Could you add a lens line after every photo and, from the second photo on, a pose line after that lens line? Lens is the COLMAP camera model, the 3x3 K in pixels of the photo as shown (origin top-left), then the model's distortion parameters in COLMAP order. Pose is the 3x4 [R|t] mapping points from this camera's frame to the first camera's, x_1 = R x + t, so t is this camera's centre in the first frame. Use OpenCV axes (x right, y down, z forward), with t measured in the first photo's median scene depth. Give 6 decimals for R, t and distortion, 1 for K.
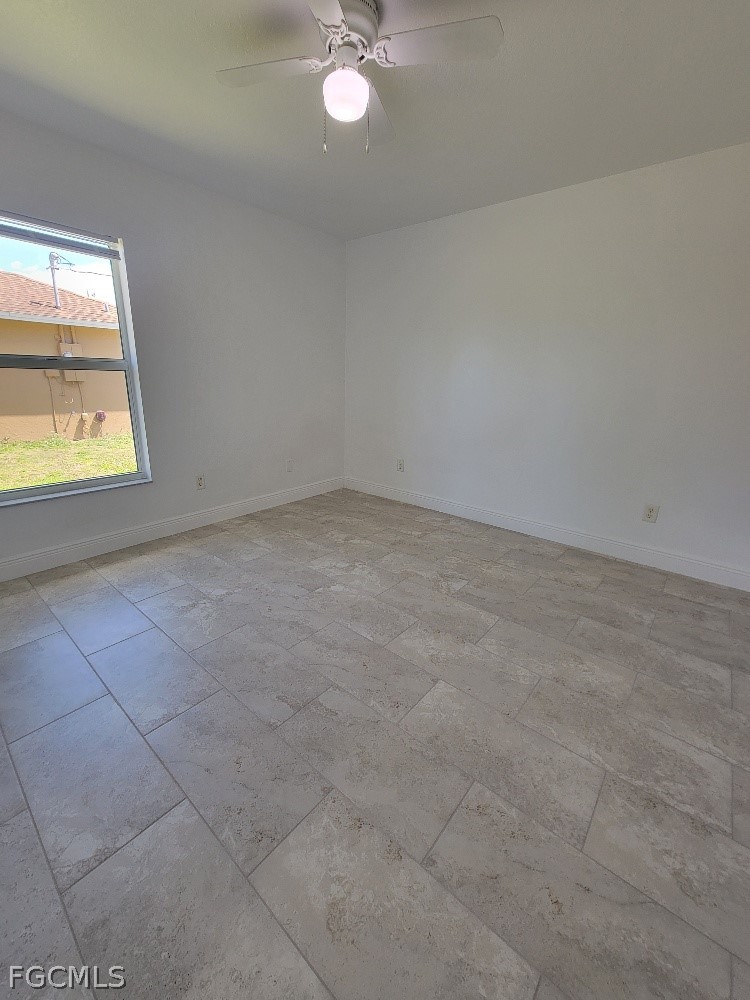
lens RADIAL K [[408.6, 0, 362.5], [0, 408.6, 496.9], [0, 0, 1]] dist [-0.000188, 0.000401]
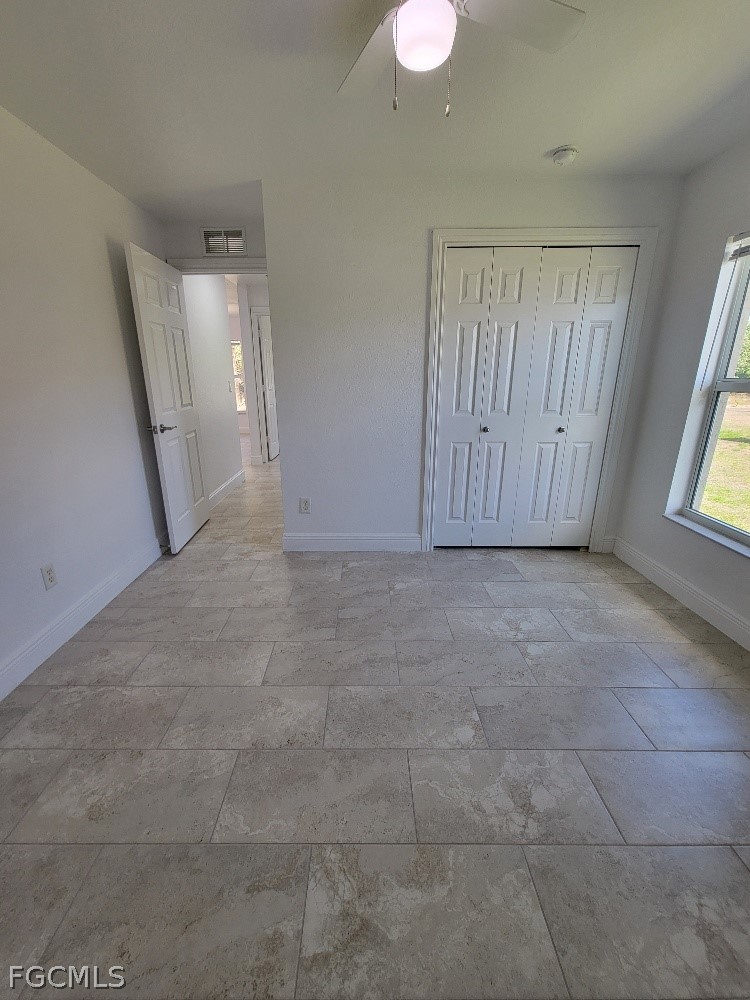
lens RADIAL K [[408.6, 0, 362.5], [0, 408.6, 496.9], [0, 0, 1]] dist [-0.000188, 0.000401]
pose [[-0.759991, 0.174389, -0.626100, 0.511756], [-0.195430, 0.857431, 0.476046, -0.479281], [0.619855, 0.484149, -0.617559, 1.422469]]
